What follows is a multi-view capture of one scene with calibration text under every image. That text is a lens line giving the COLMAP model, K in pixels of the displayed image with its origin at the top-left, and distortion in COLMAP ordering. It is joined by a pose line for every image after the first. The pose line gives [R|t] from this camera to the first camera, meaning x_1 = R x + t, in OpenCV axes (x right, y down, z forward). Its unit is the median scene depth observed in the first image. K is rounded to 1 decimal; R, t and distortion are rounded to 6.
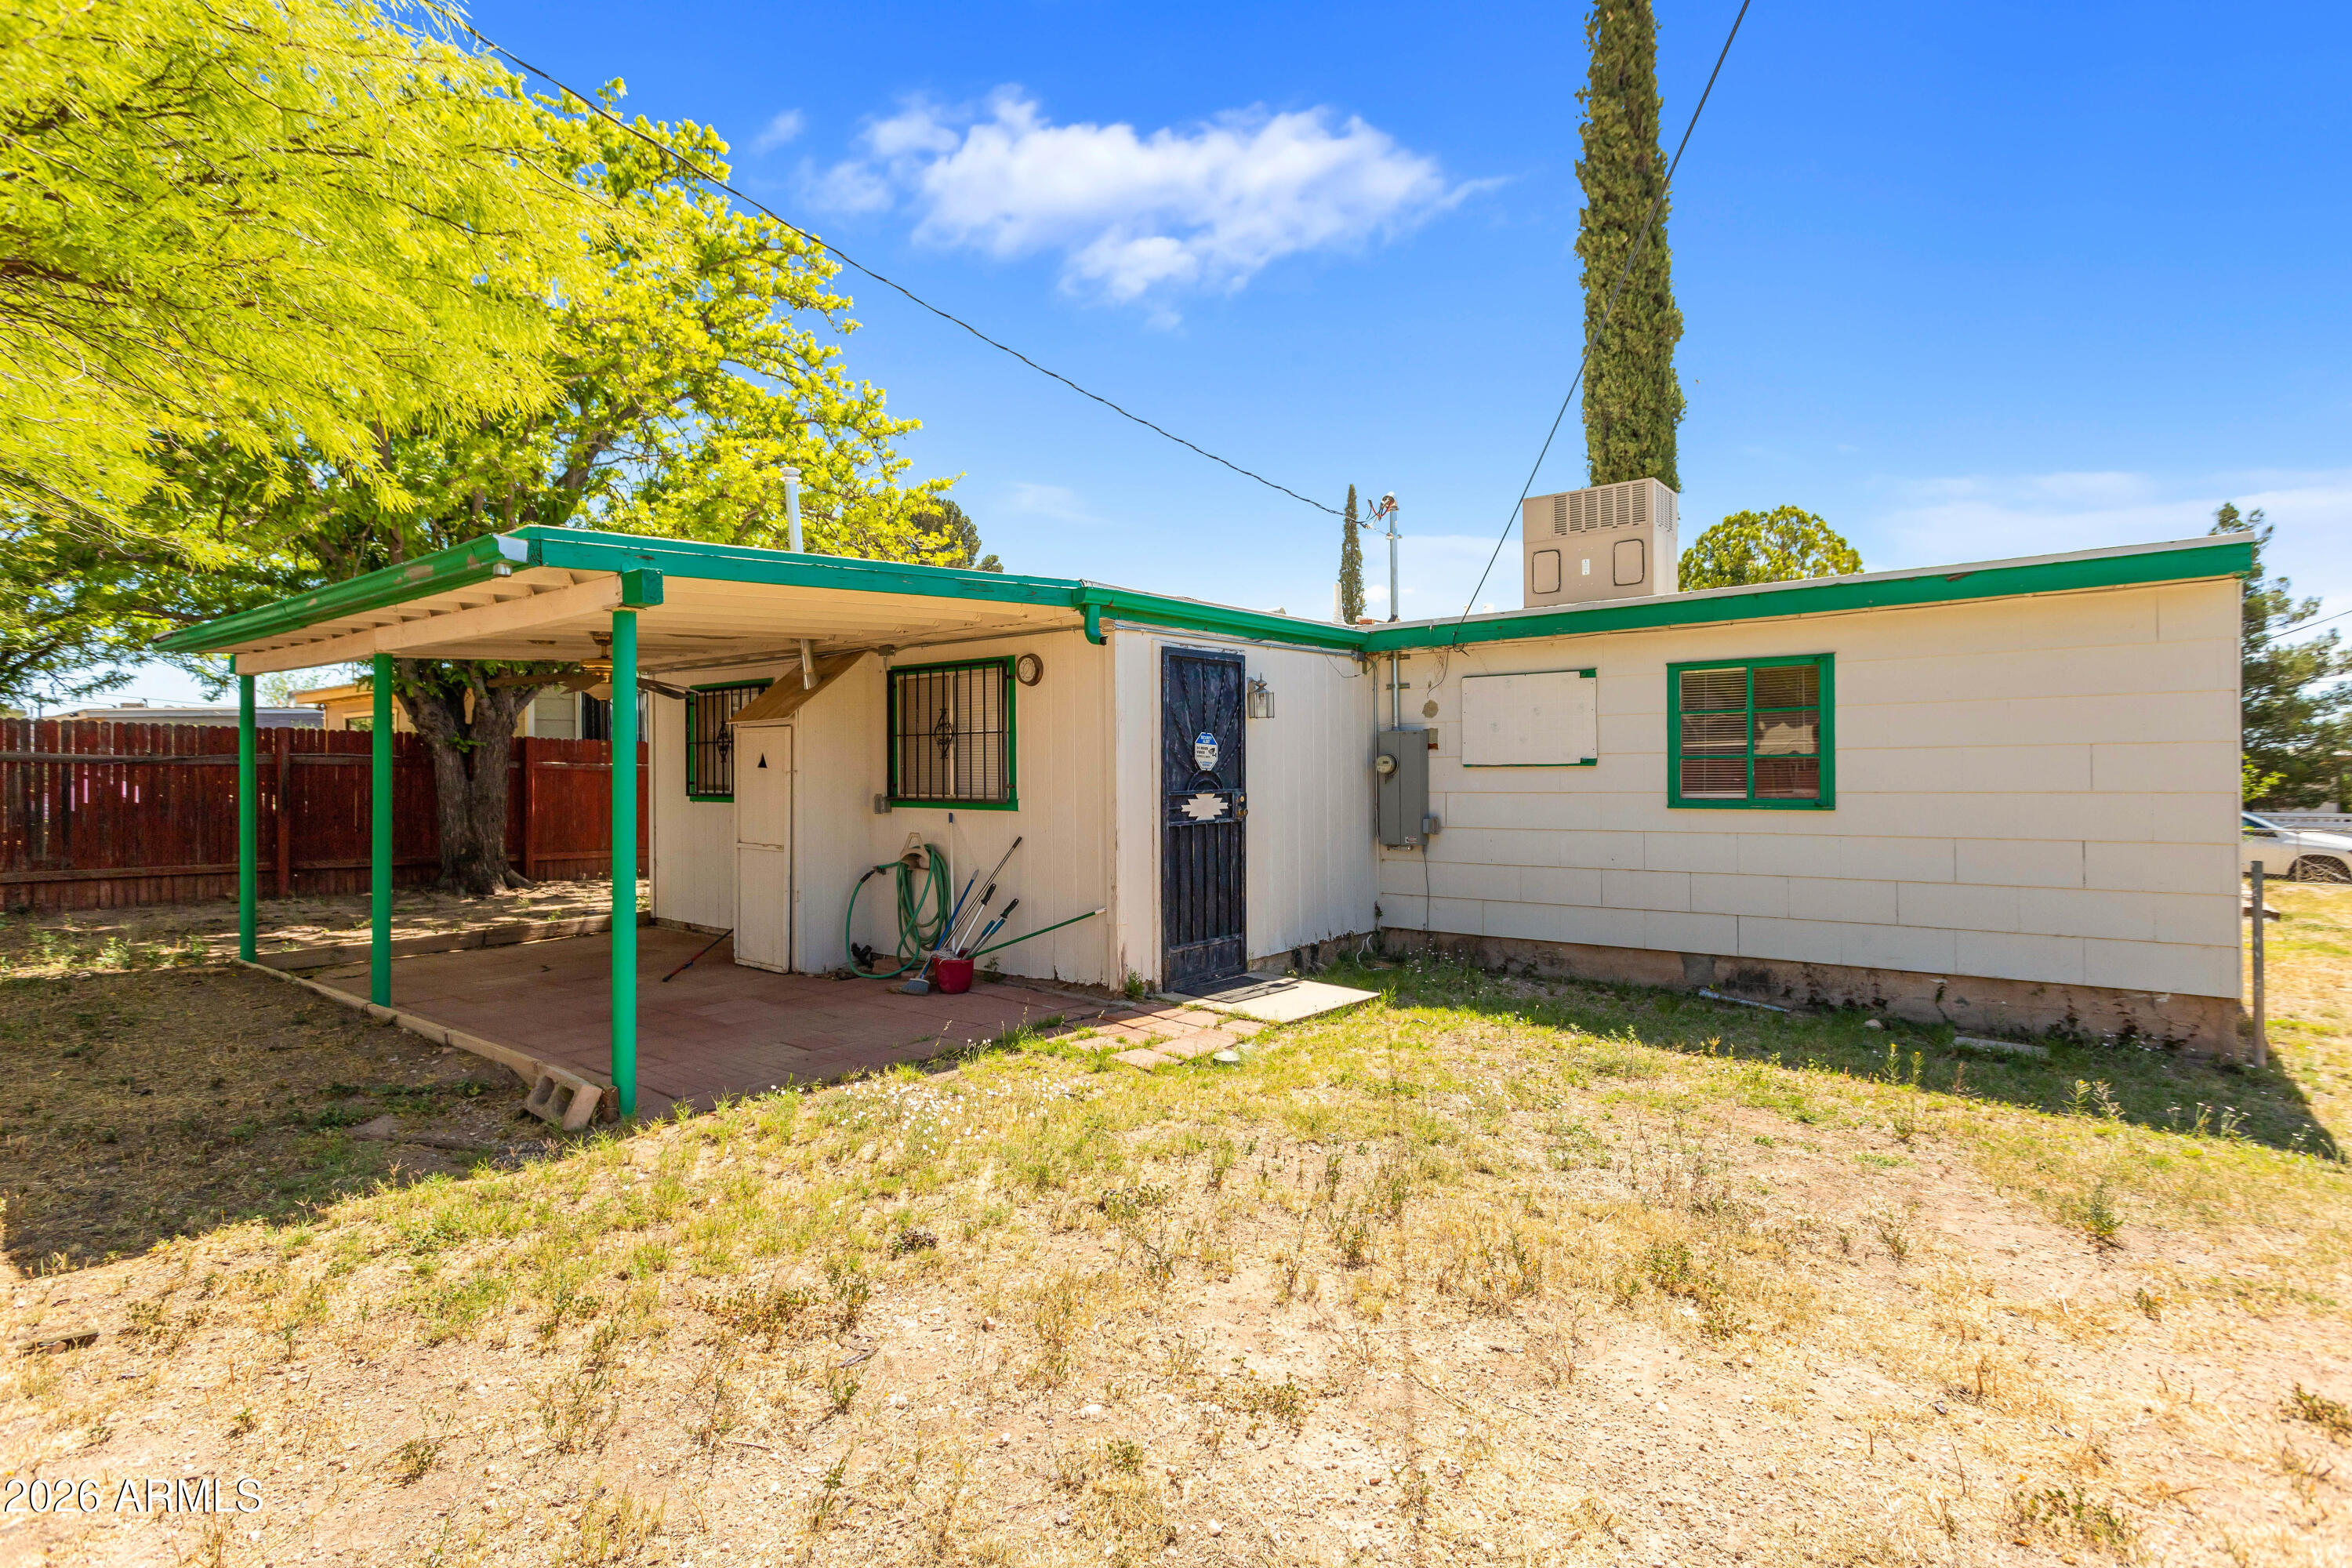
lens RADIAL K [[1143.1, 0, 1175.8], [0, 1143.1, 765.3], [0, 0, 1]] dist [0.001670, 0.004056]
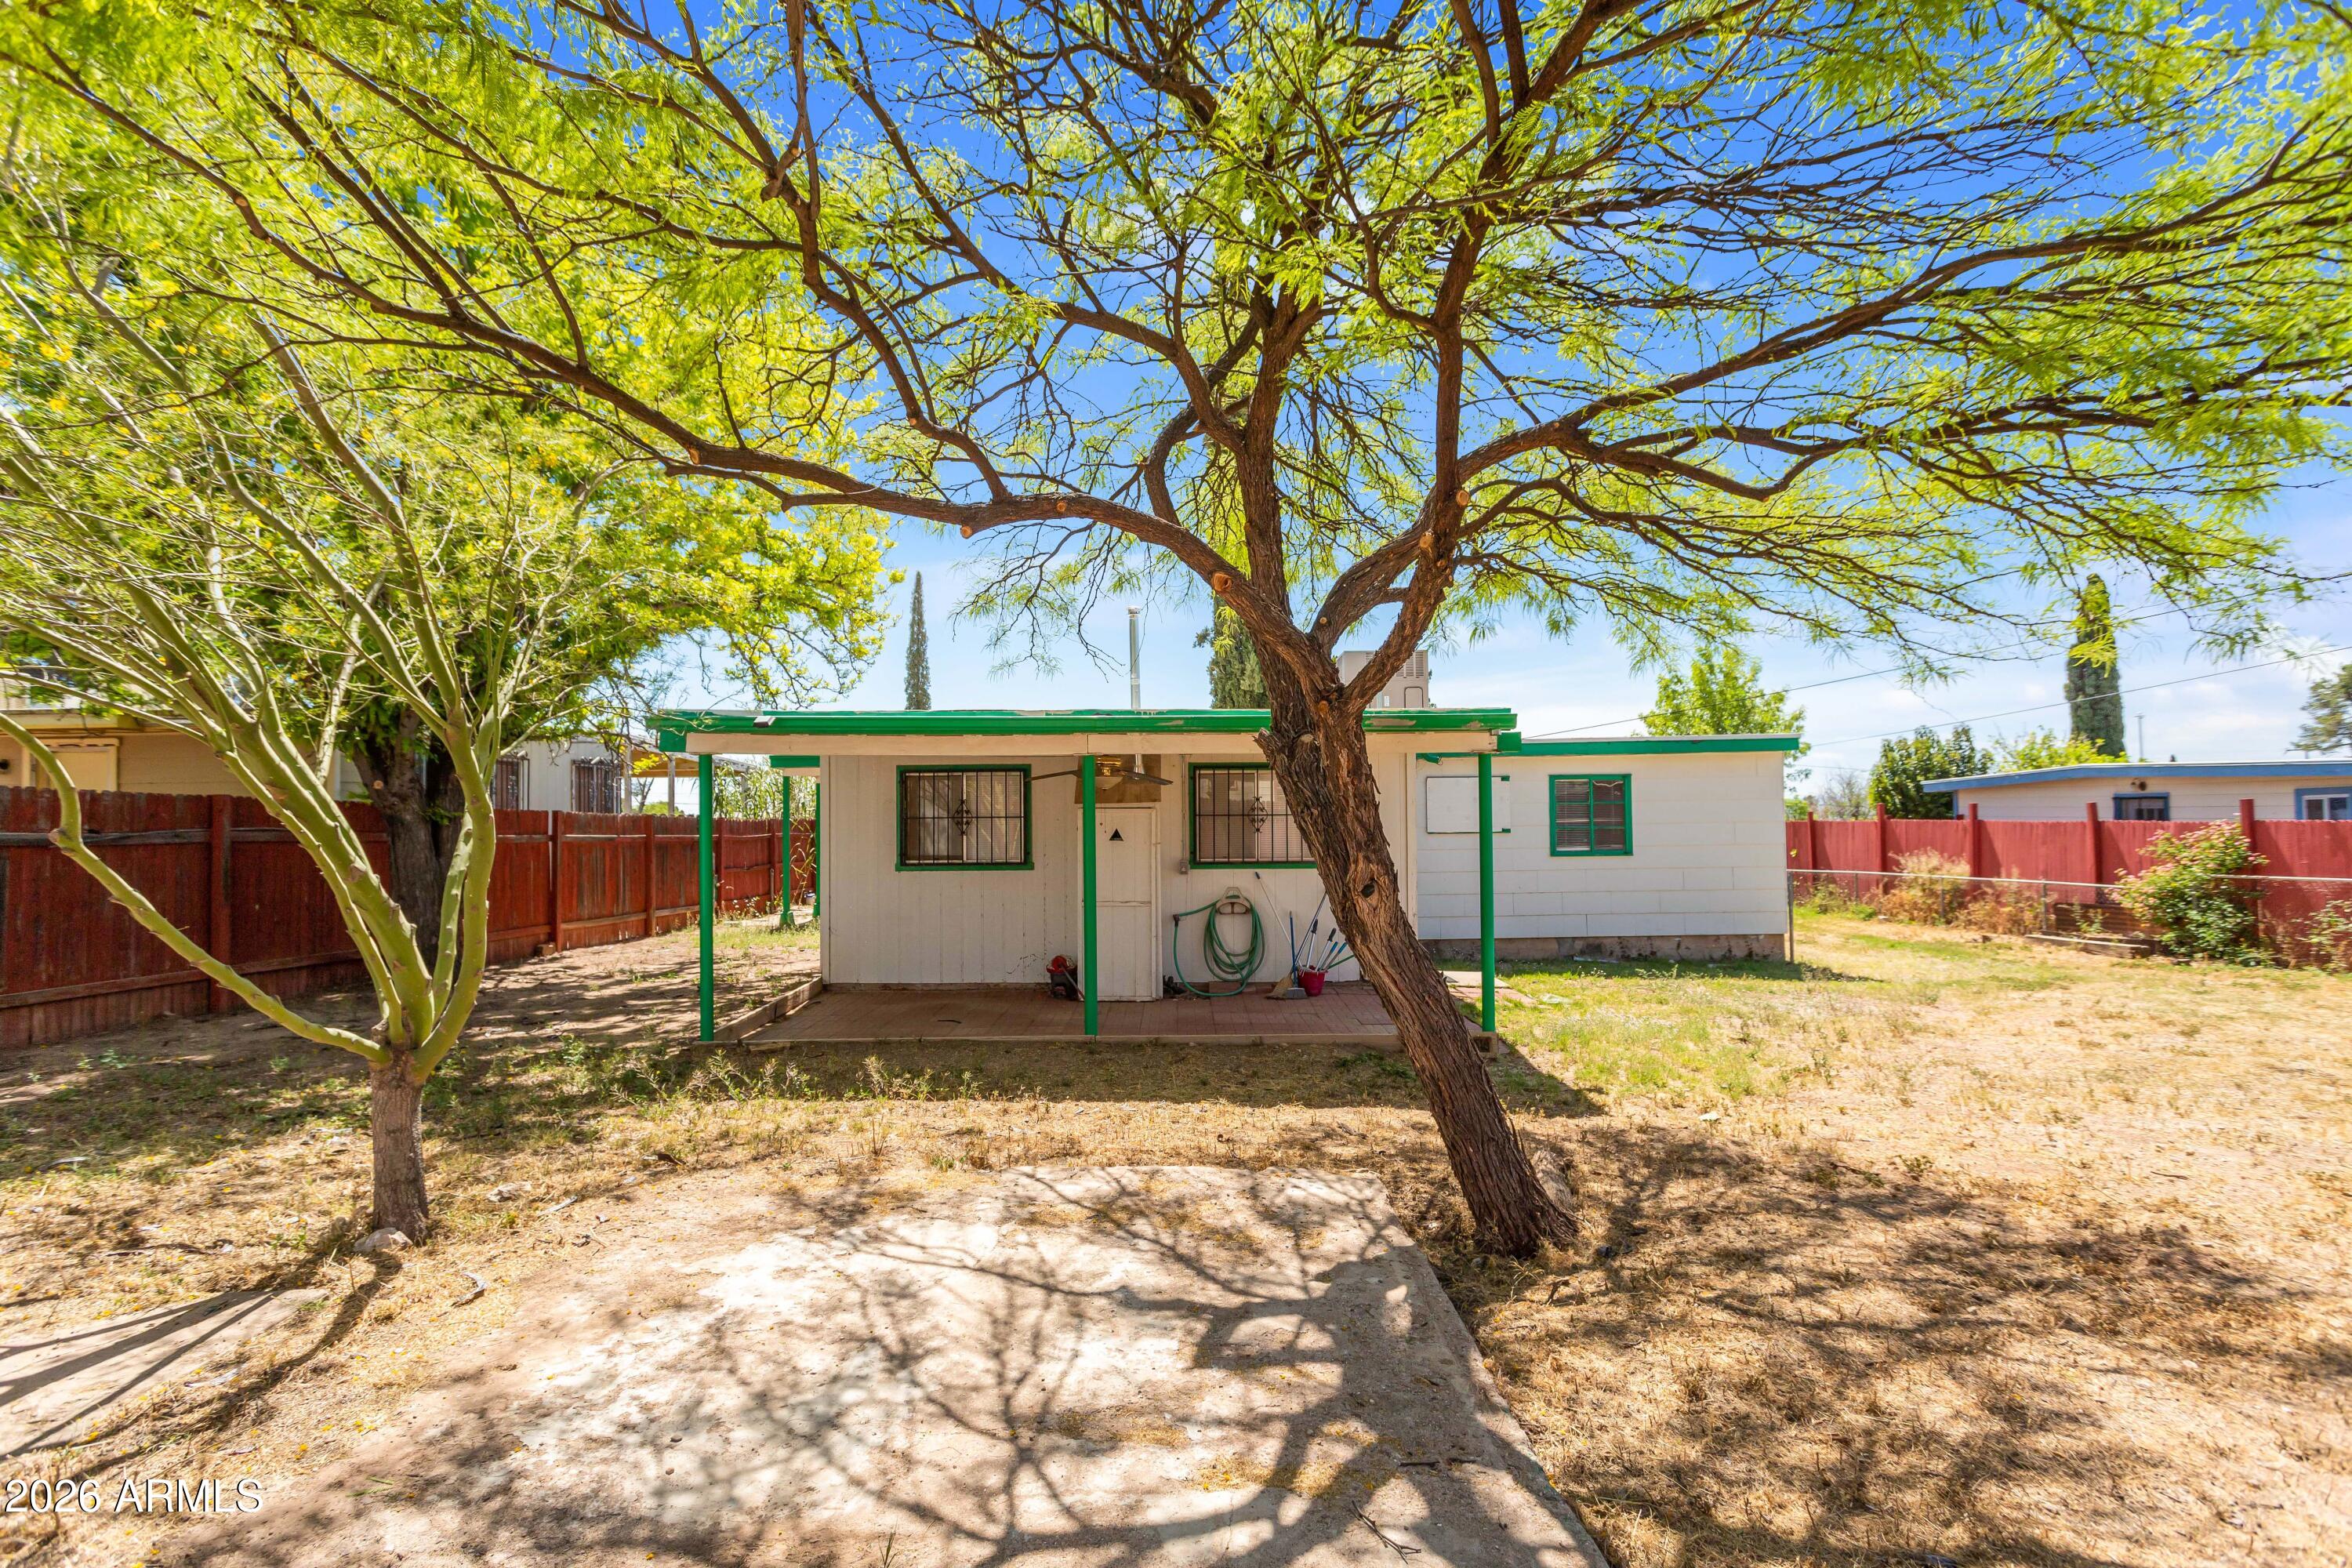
lens RADIAL K [[1143.1, 0, 1166.5], [0, 1143.1, 786.3], [0, 0, 1]] dist [0.001670, 0.004056]
pose [[0.782408, 0.016377, 0.622550, -1.141127], [0.002960, 0.999545, -0.030014, -0.020049], [-0.622759, 0.025326, 0.782004, -0.016793]]
